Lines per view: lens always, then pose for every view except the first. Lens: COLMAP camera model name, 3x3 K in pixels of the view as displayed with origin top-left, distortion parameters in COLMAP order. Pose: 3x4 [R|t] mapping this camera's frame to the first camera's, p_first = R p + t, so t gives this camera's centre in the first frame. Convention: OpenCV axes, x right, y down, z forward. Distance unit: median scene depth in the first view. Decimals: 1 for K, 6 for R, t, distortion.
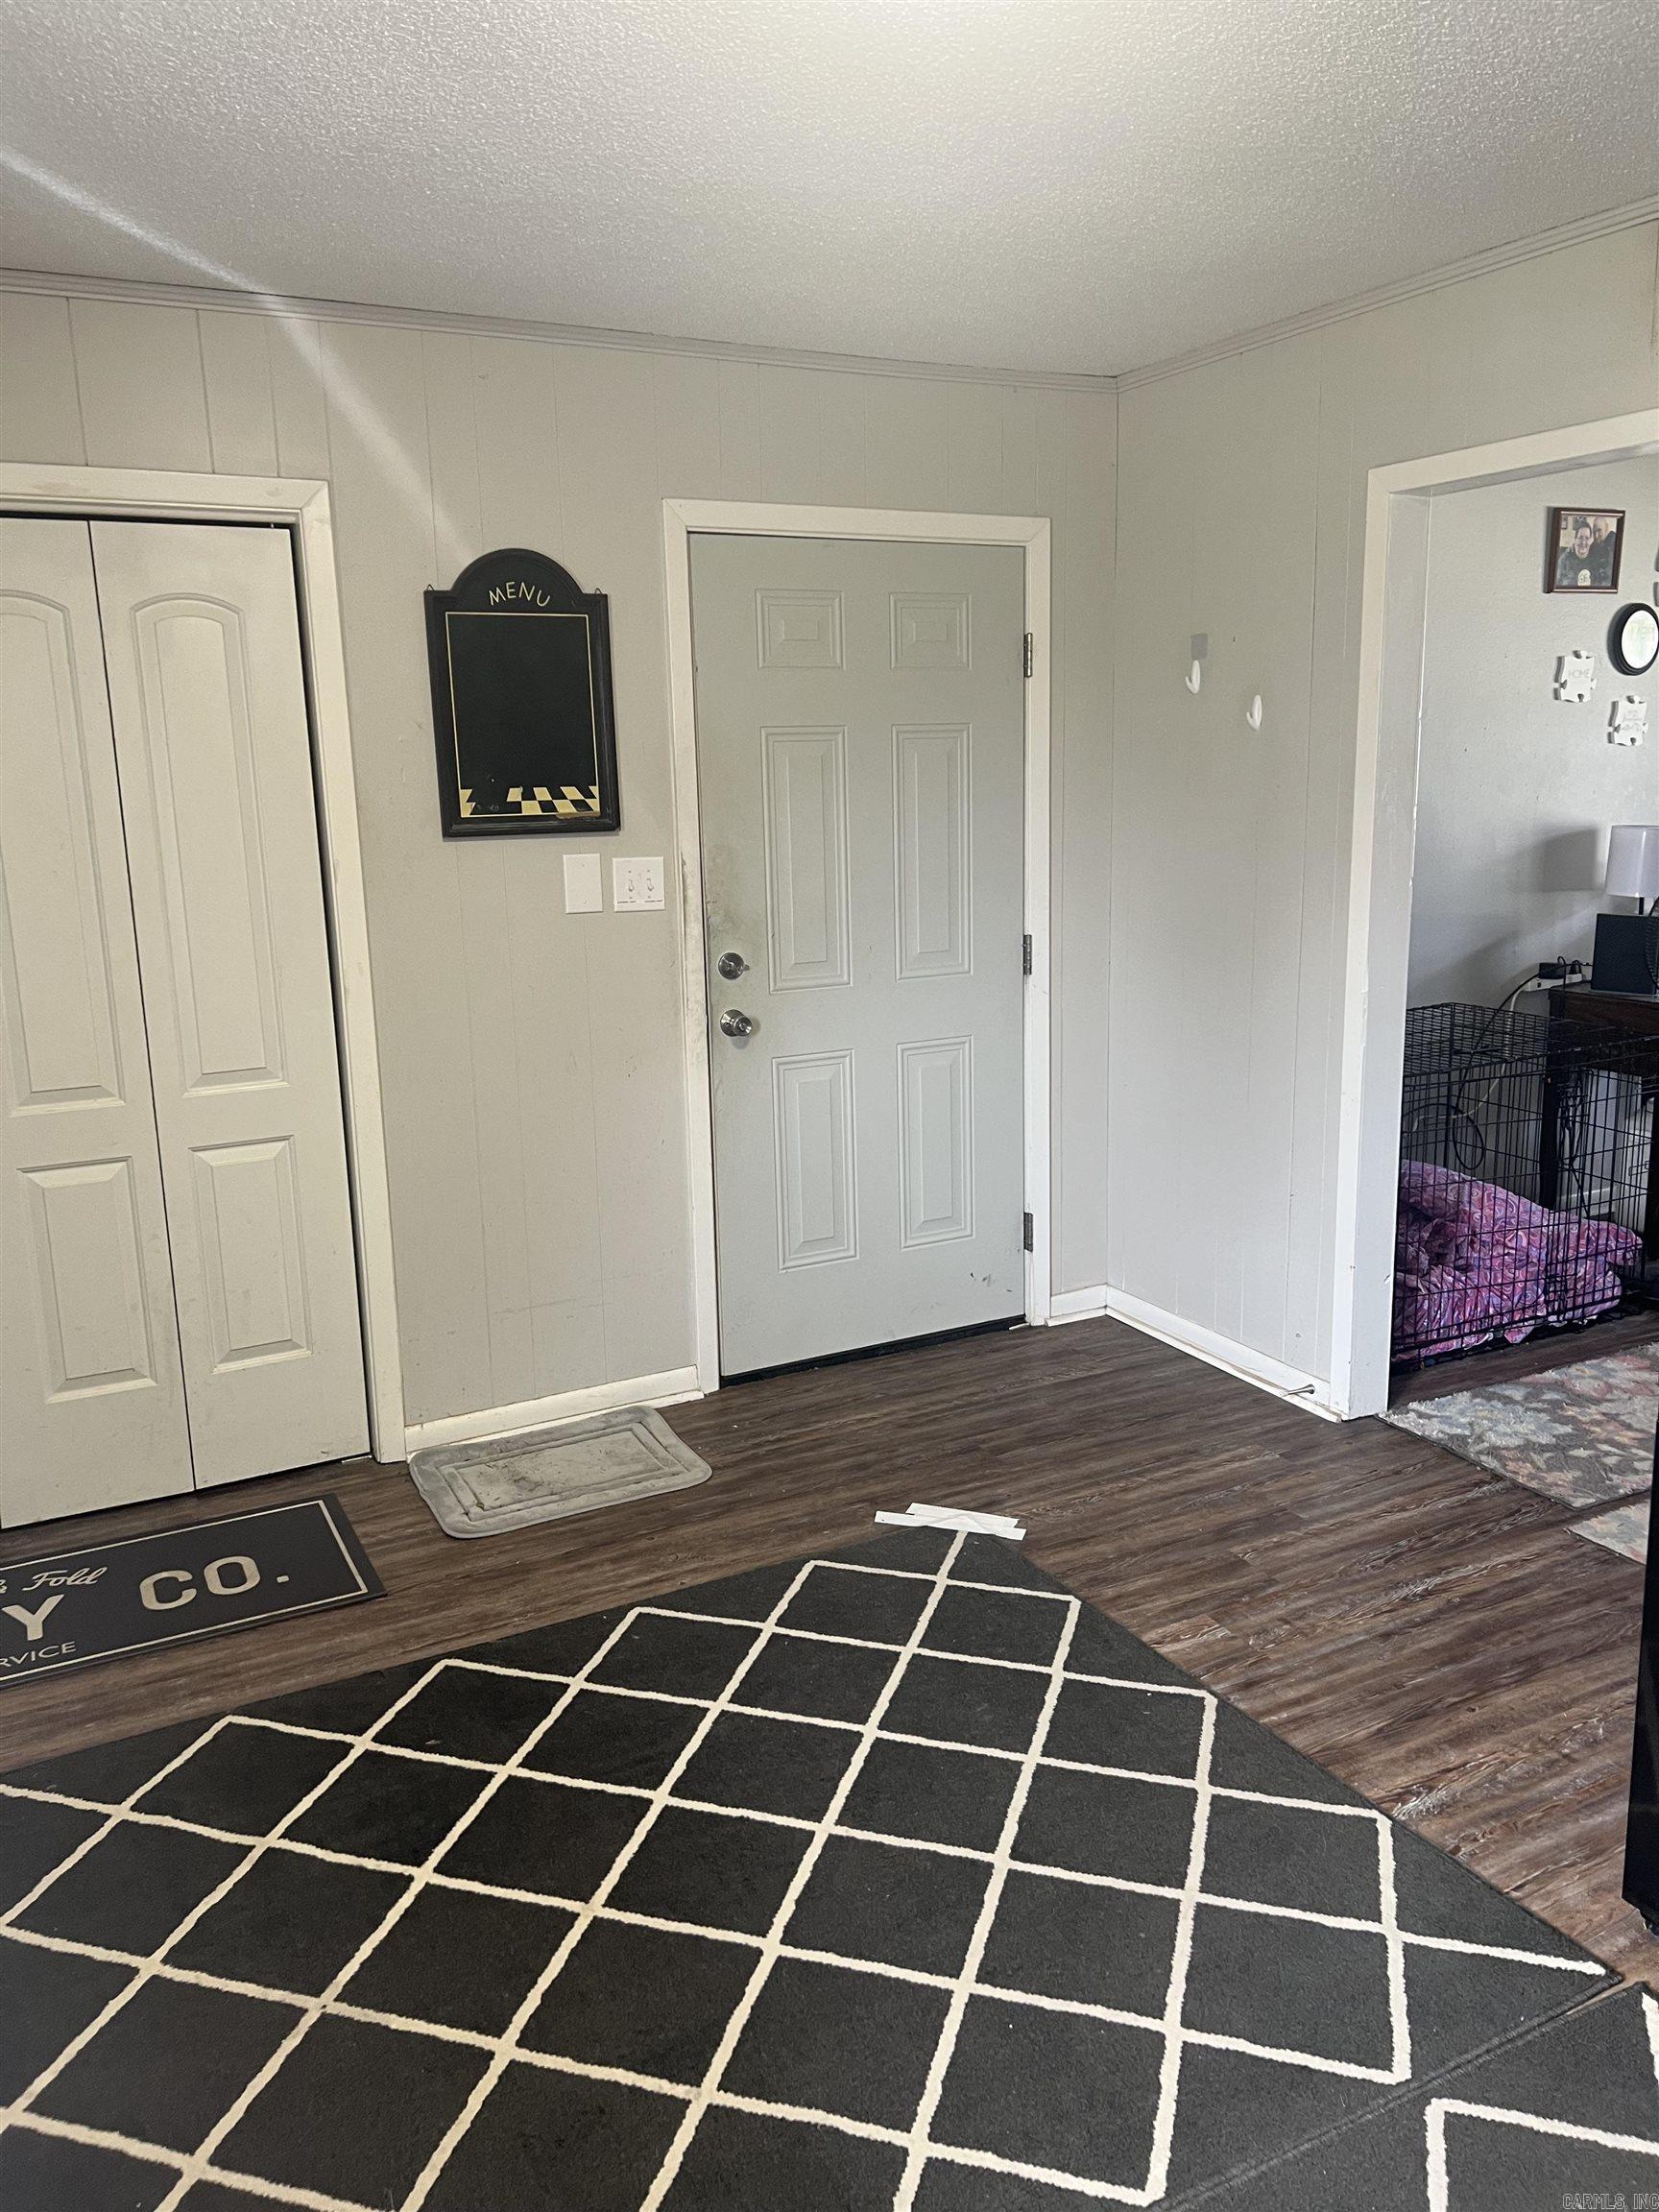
lens RADIAL K [[1665.2, 0, 837.6], [0, 1665.2, 1090.2], [0, 0, 1]] dist [0.043019, -0.050597]
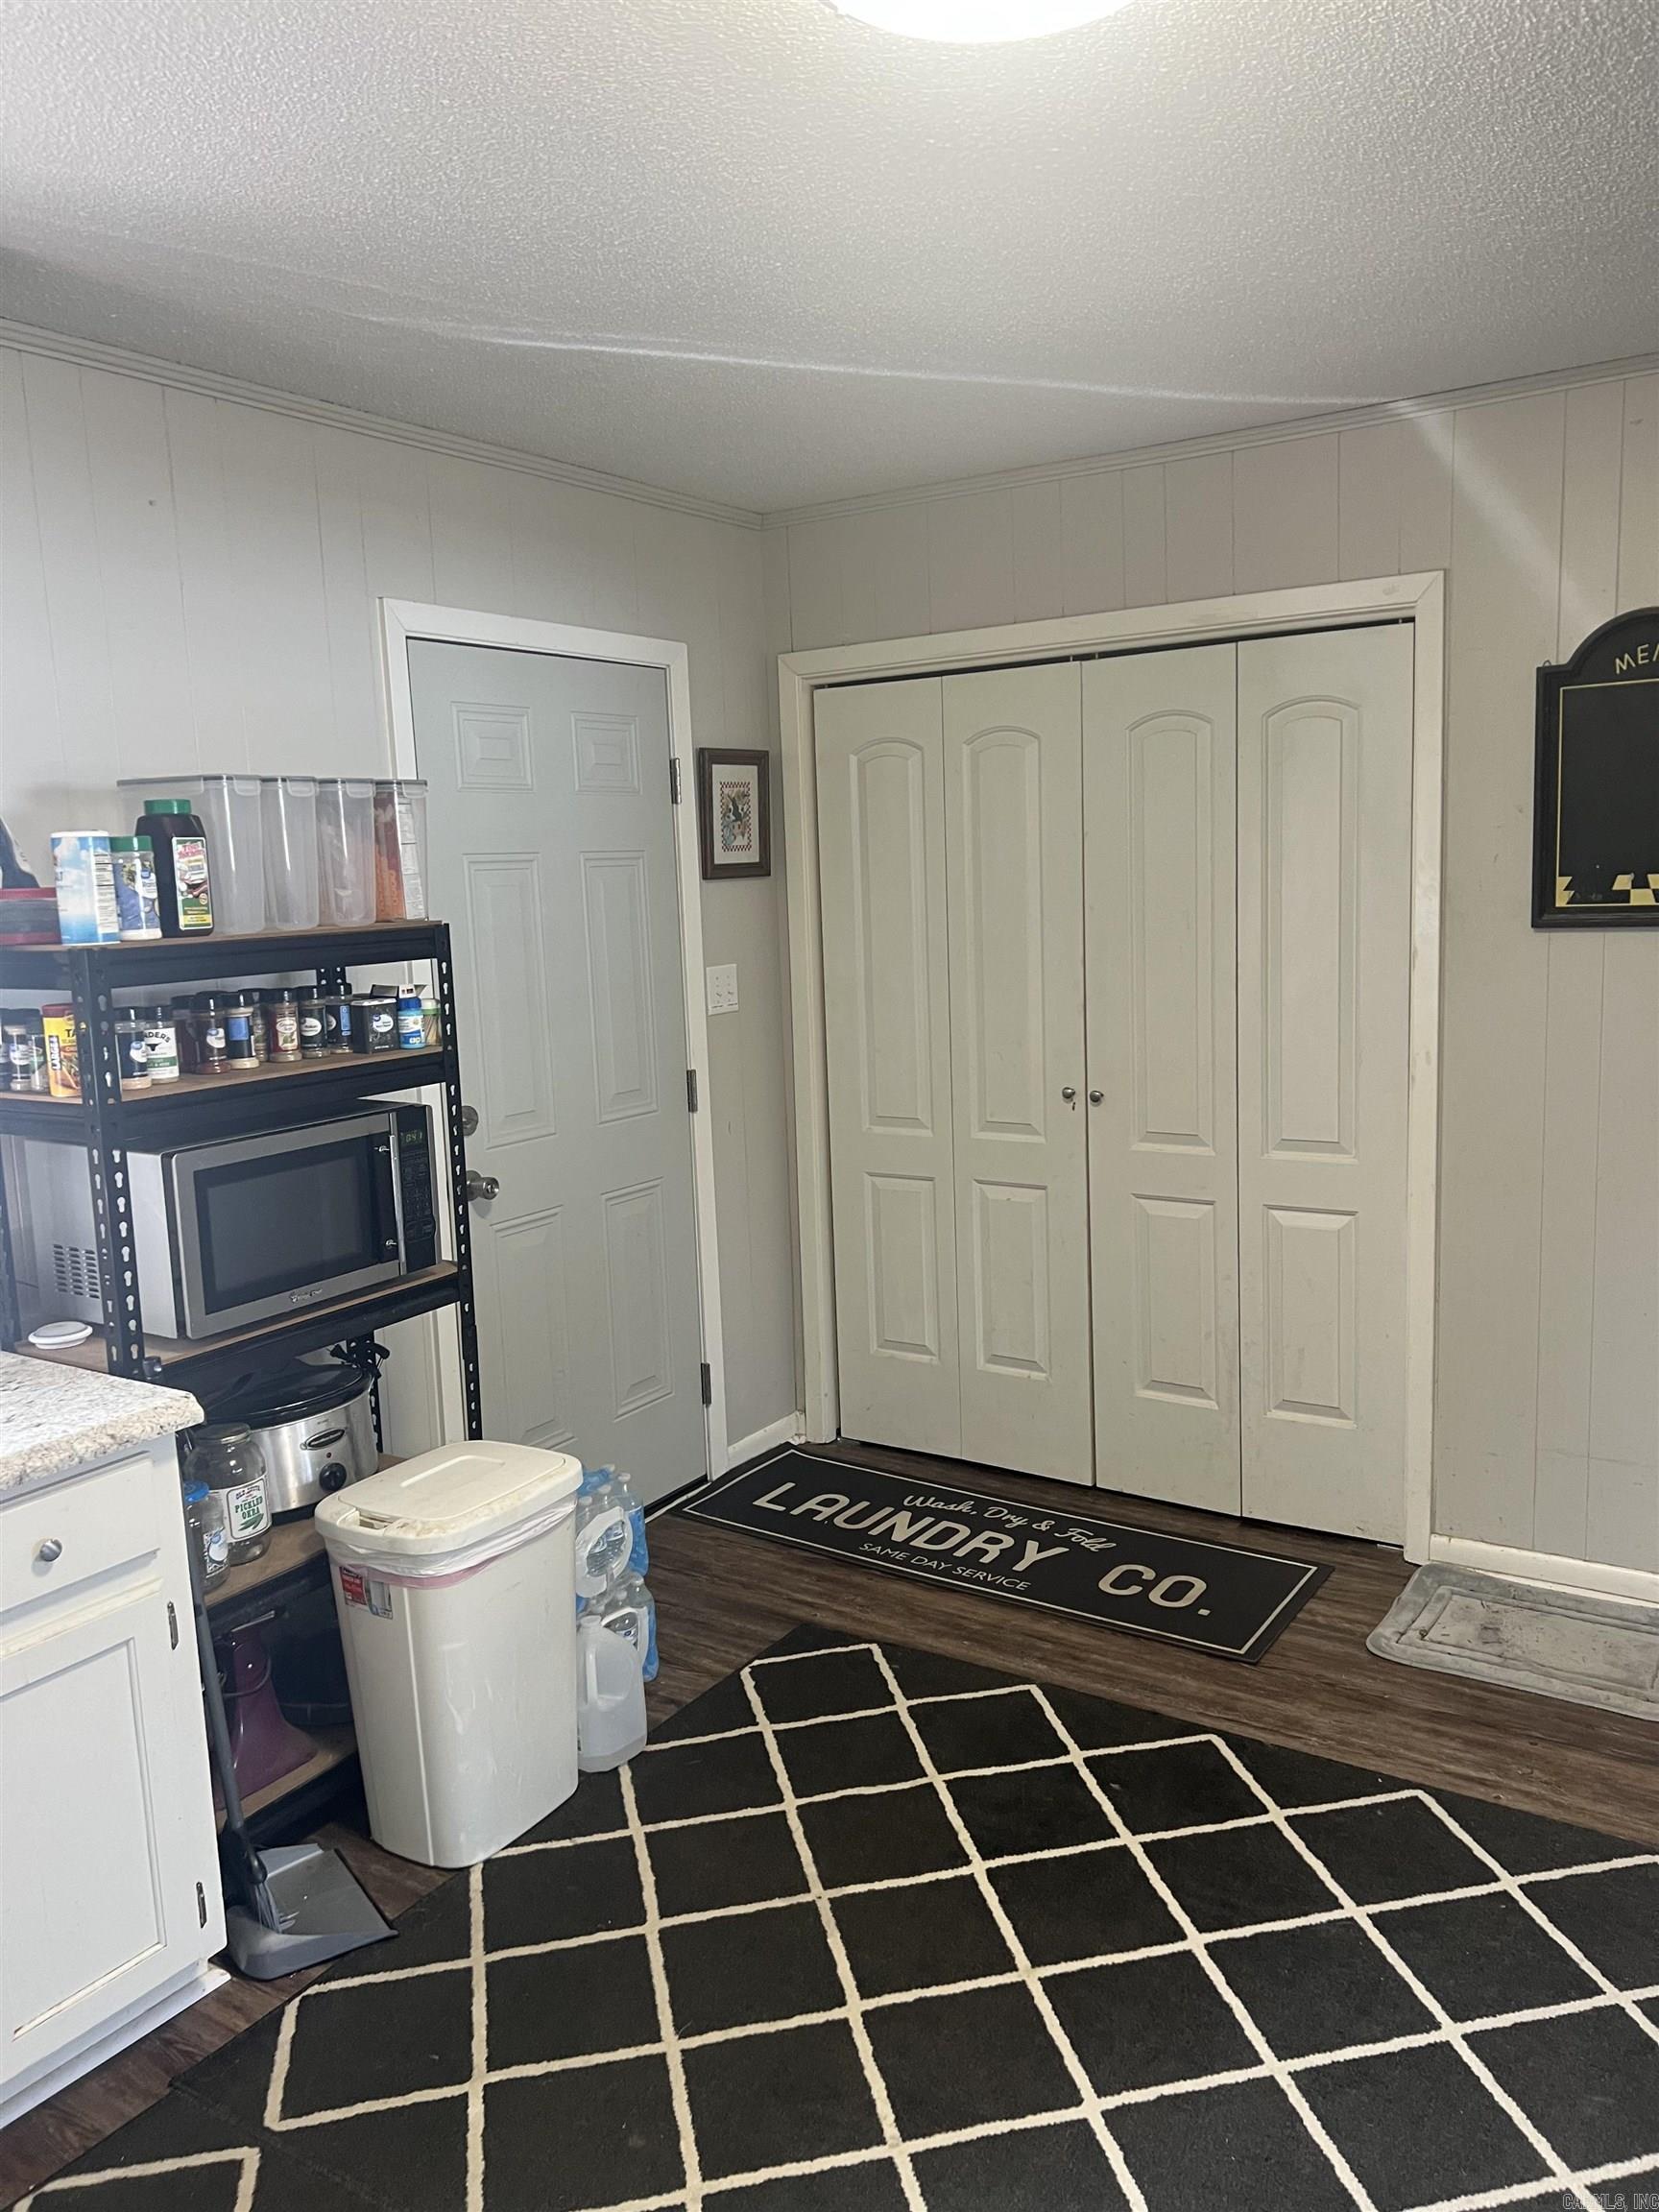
lens RADIAL K [[1675.6, 0, 837.9], [0, 1675.6, 1094.0], [0, 0, 1]] dist [0.013907, -0.000768]
pose [[0.481755, 0.125265, -0.867307, 0.418938], [-0.145240, 0.987456, 0.061943, -0.064086], [0.864186, 0.096126, 0.493905, 0.220180]]
